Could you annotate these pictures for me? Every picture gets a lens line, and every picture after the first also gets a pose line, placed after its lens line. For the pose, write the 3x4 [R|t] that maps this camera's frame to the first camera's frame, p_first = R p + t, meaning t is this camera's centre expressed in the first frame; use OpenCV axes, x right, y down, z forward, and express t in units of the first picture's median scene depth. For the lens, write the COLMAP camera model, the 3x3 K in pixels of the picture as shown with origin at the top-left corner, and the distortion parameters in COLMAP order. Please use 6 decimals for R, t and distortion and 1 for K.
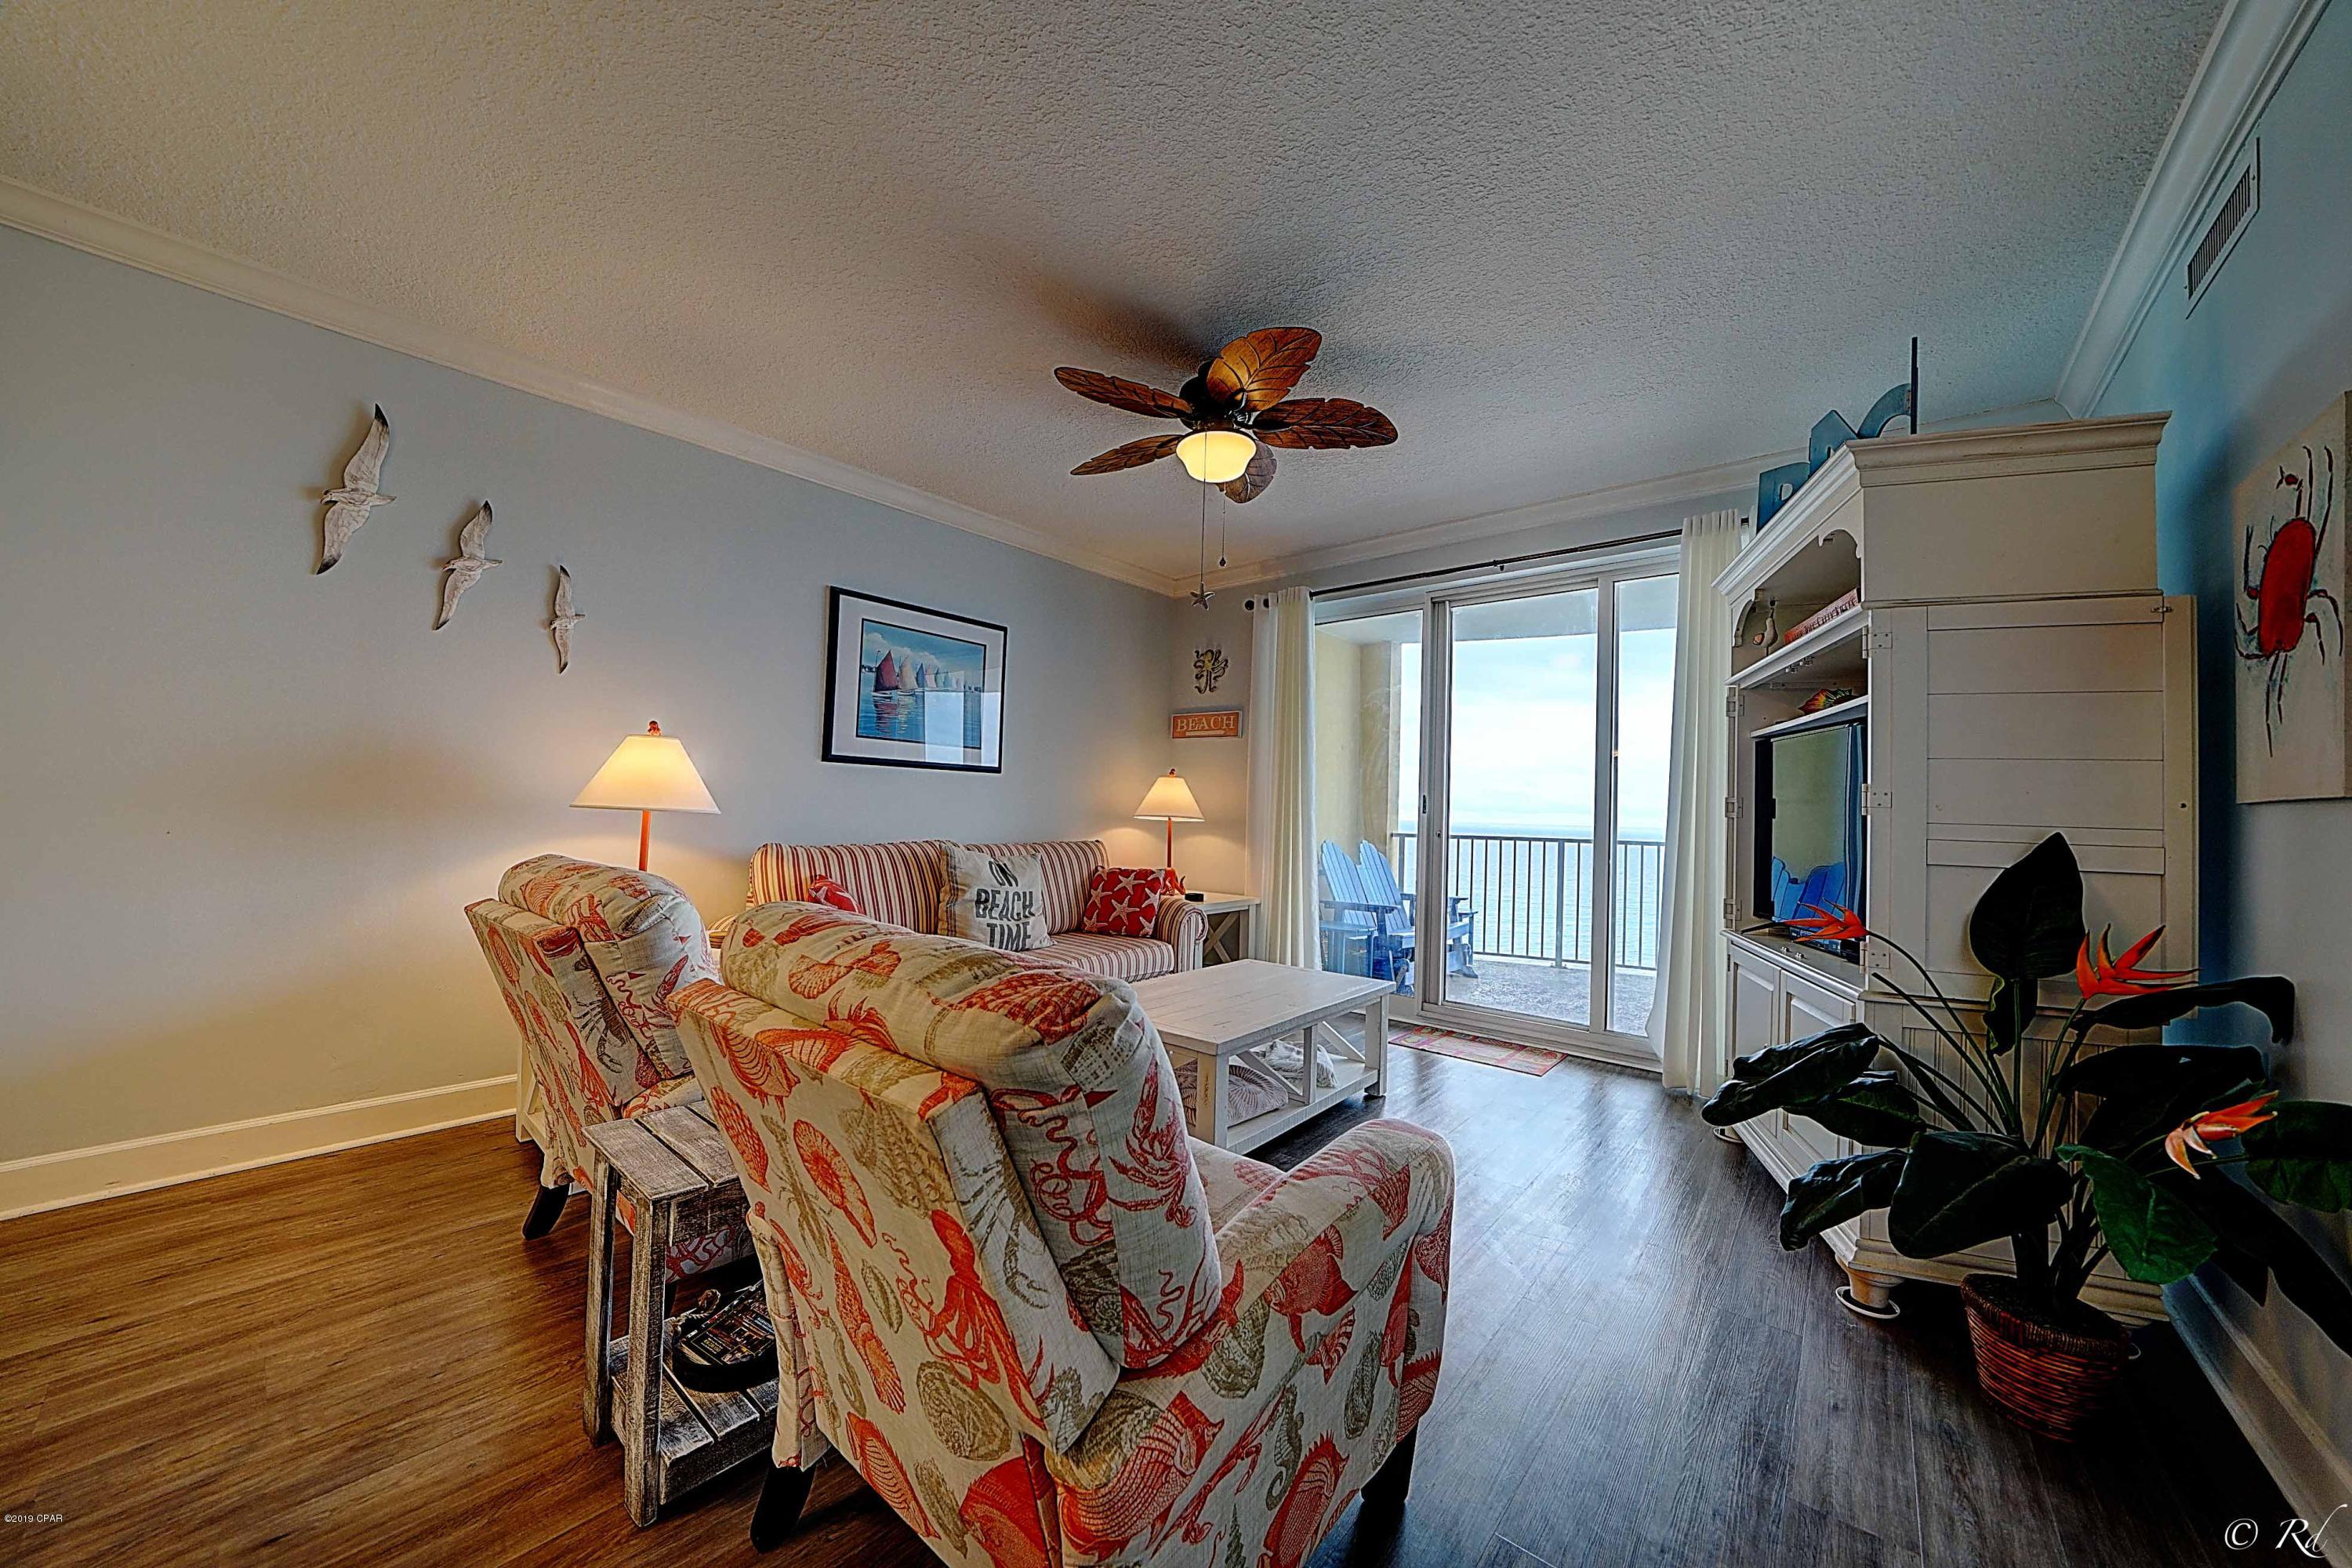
lens RADIAL K [[815.7, 0, 1176.0], [0, 815.7, 784.0], [0, 0, 1]] dist [-0.023390, 0.001522]
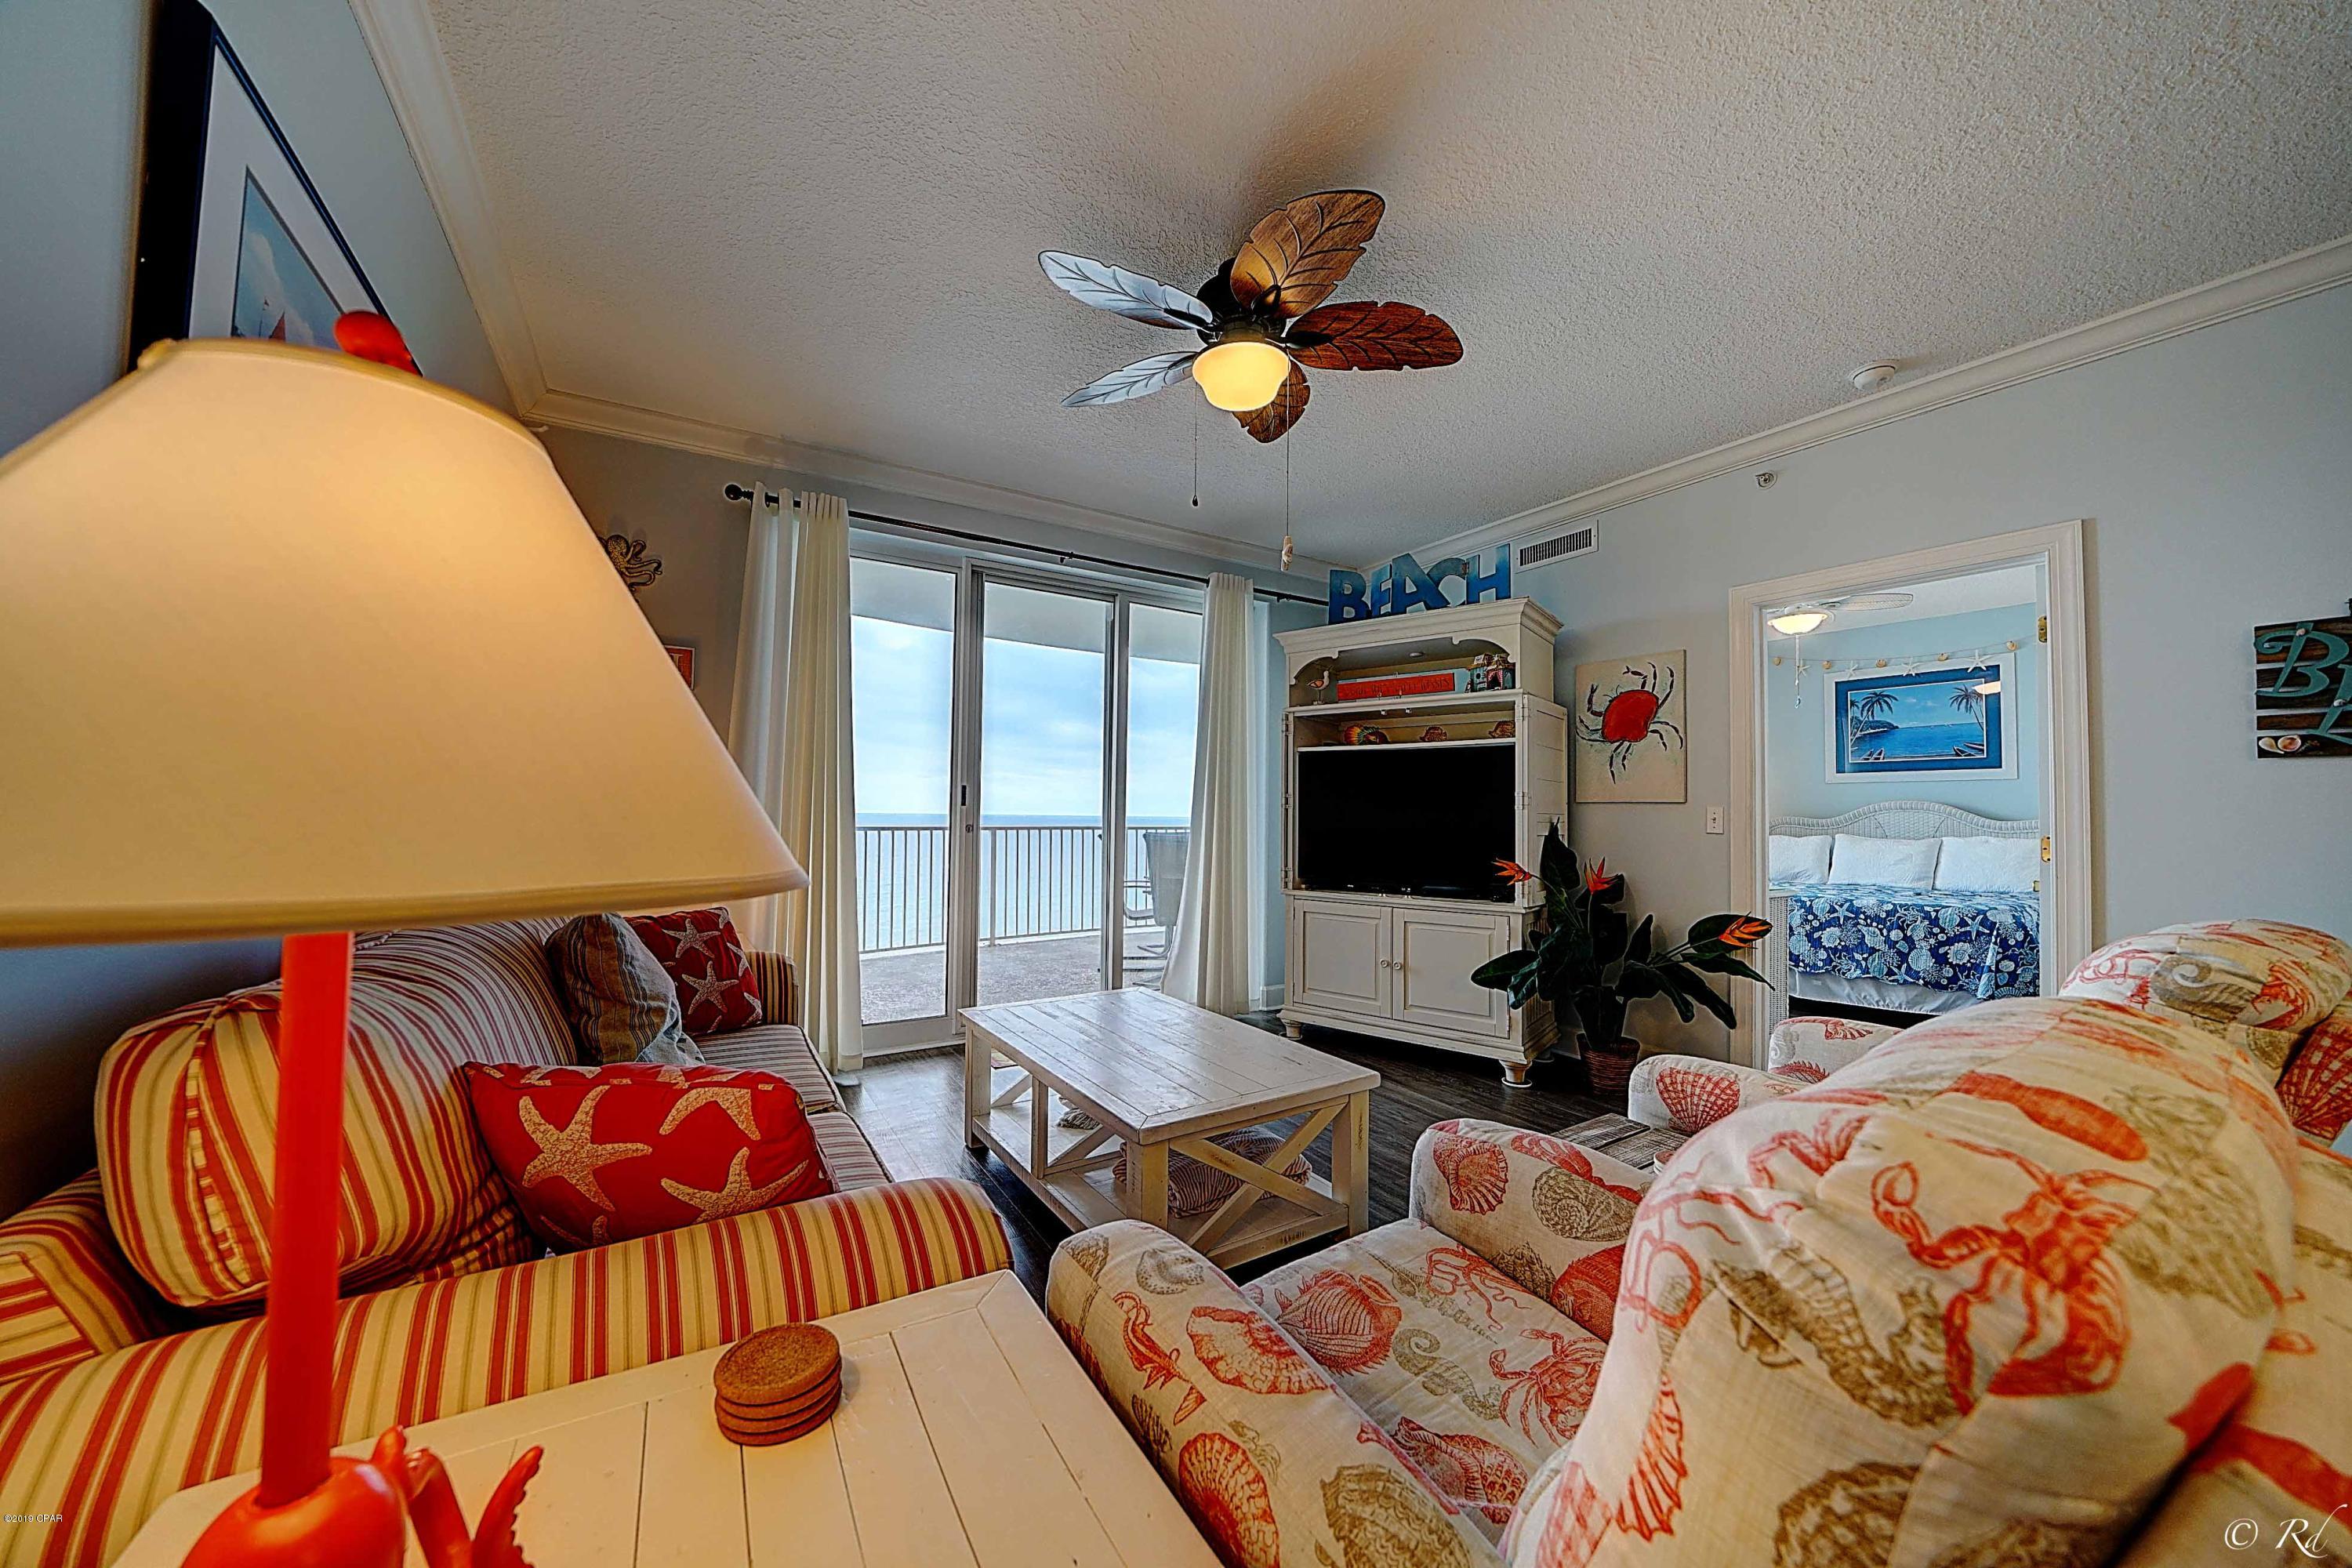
lens RADIAL K [[800.7, 0, 1180.6], [0, 800.7, 789.1], [0, 0, 1]] dist [-0.022268, 0.000152]
pose [[0.321836, 0.004554, 0.946785, -0.504670], [-0.036452, 0.999307, 0.007584, 0.003136], [-0.946094, -0.036953, 0.321779, 0.556385]]
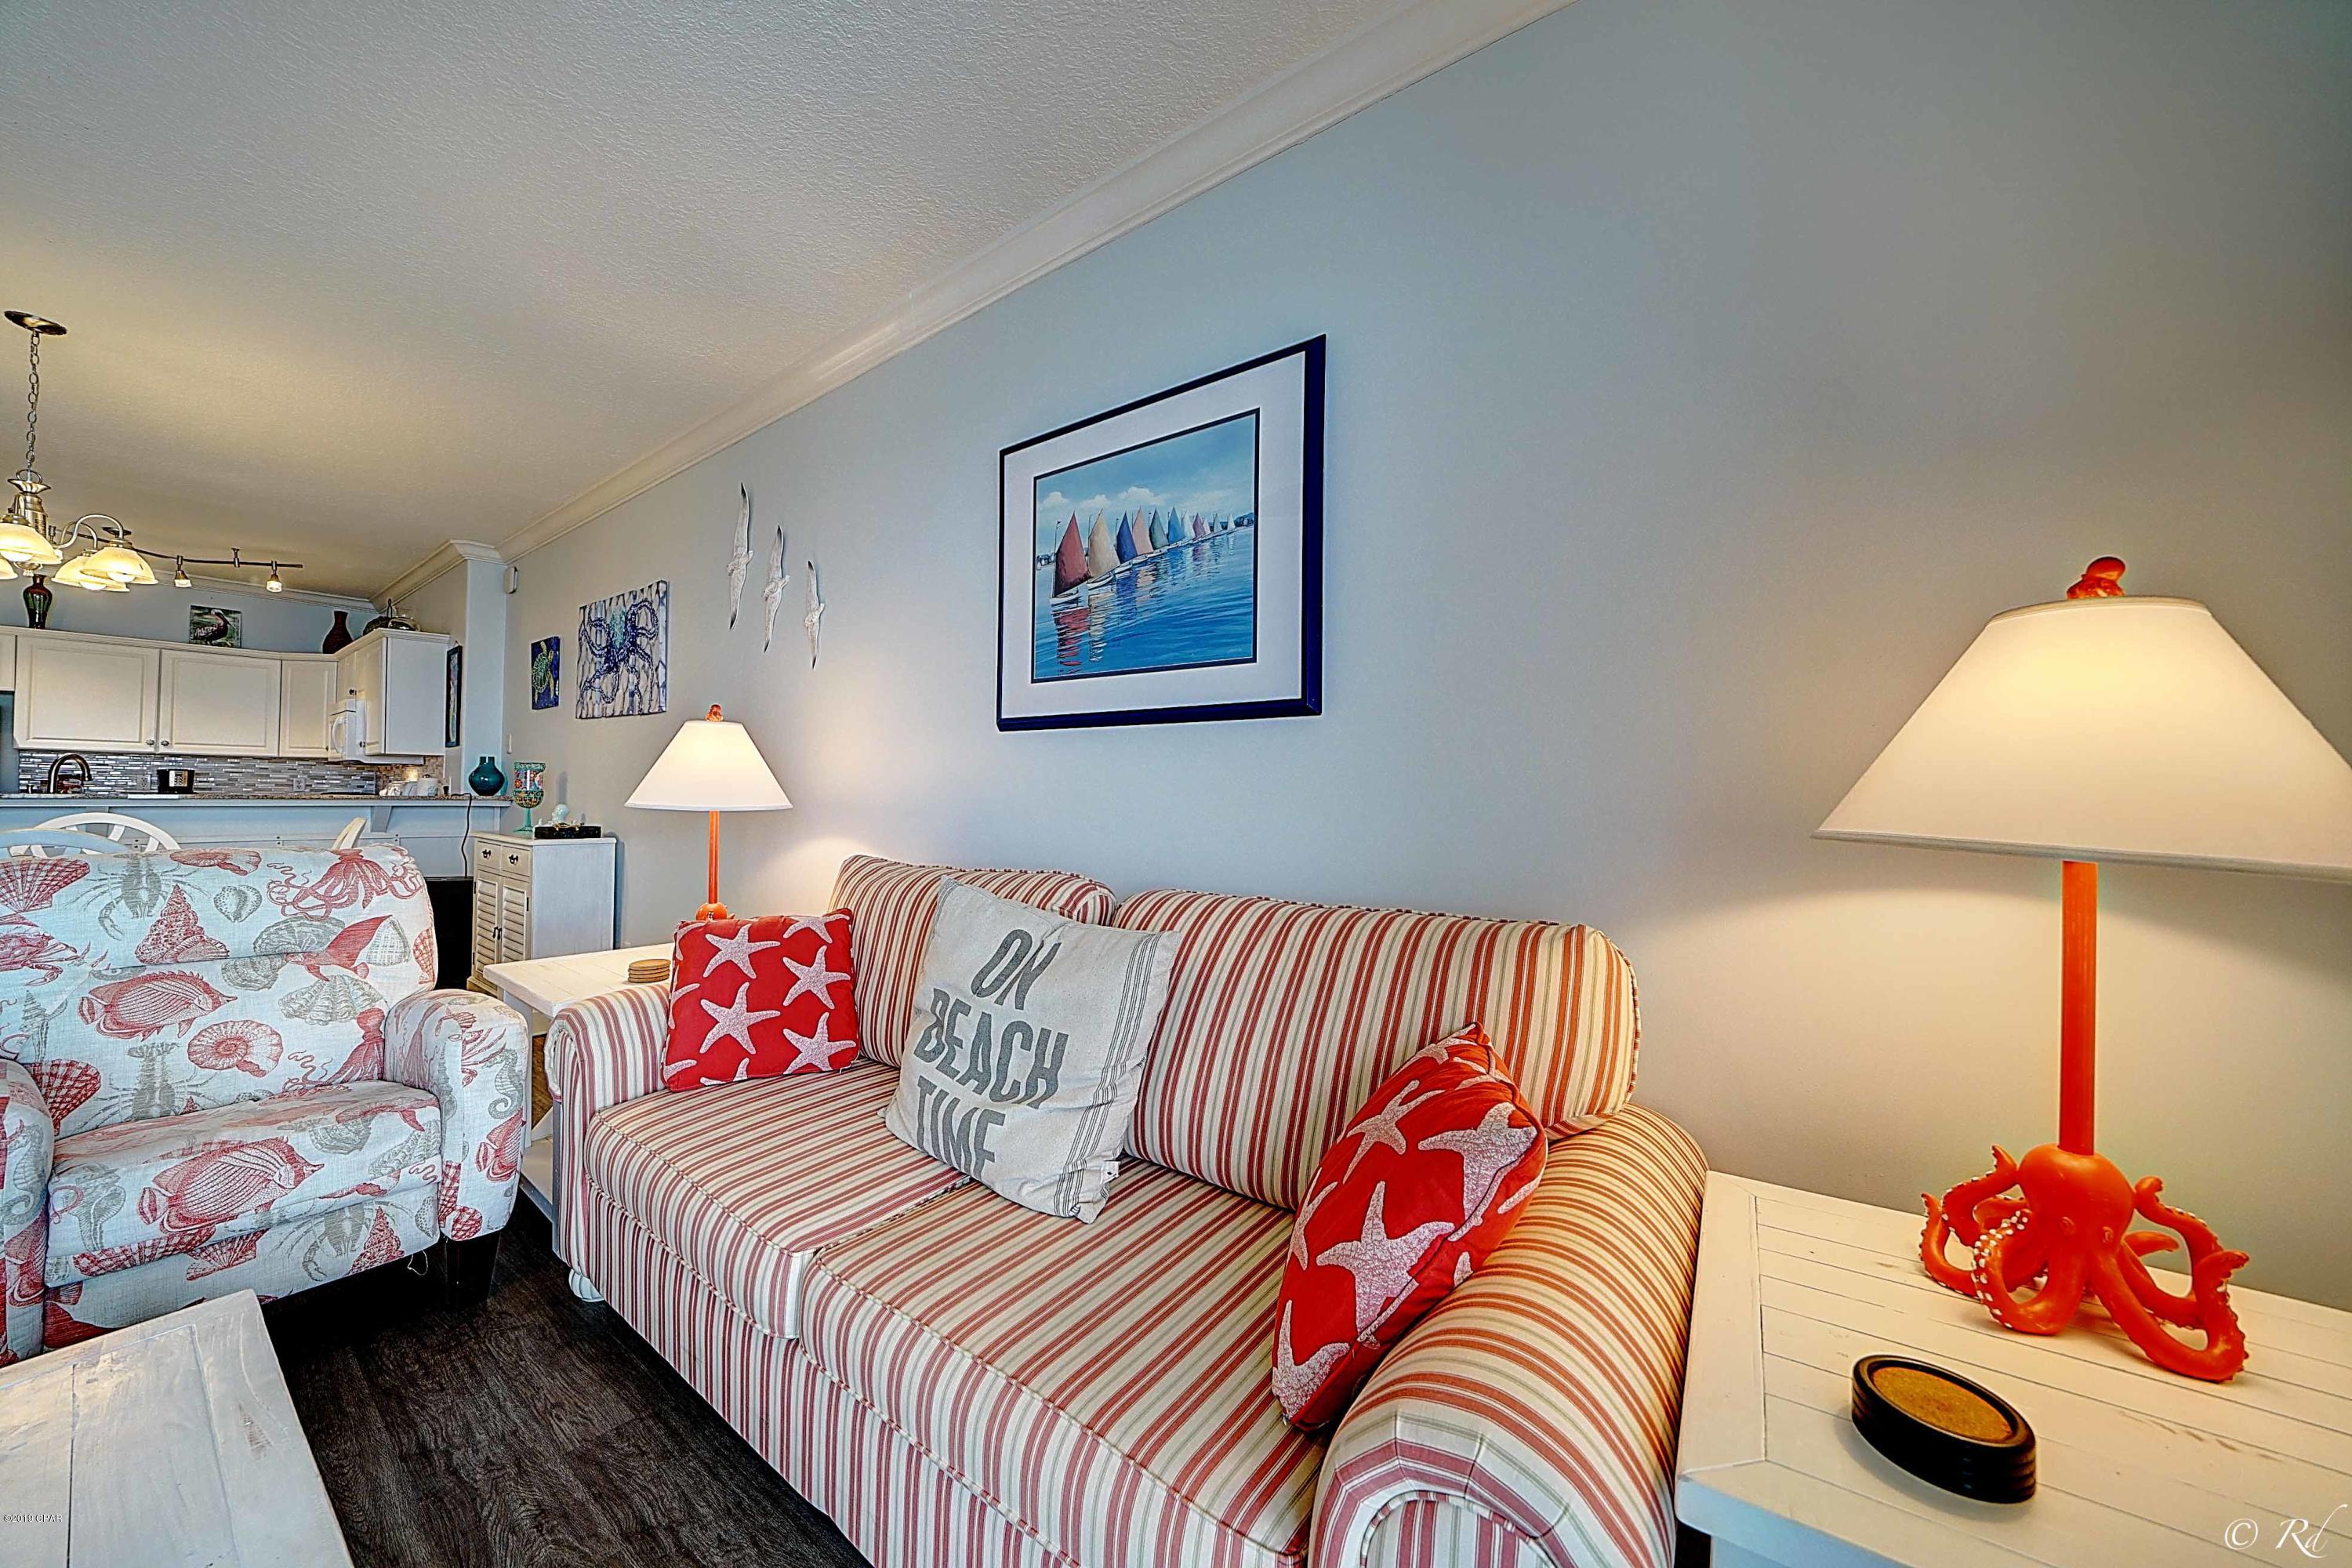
lens RADIAL K [[813.1, 0, 1175.2], [0, 813.1, 786.6], [0, 0, 1]] dist [-0.033389, 0.004510]
pose [[0.061875, -0.036417, -0.997419, 0.178247], [0.021161, 0.999157, -0.035168, 0.036605], [0.997860, -0.018930, 0.062593, 1.011716]]
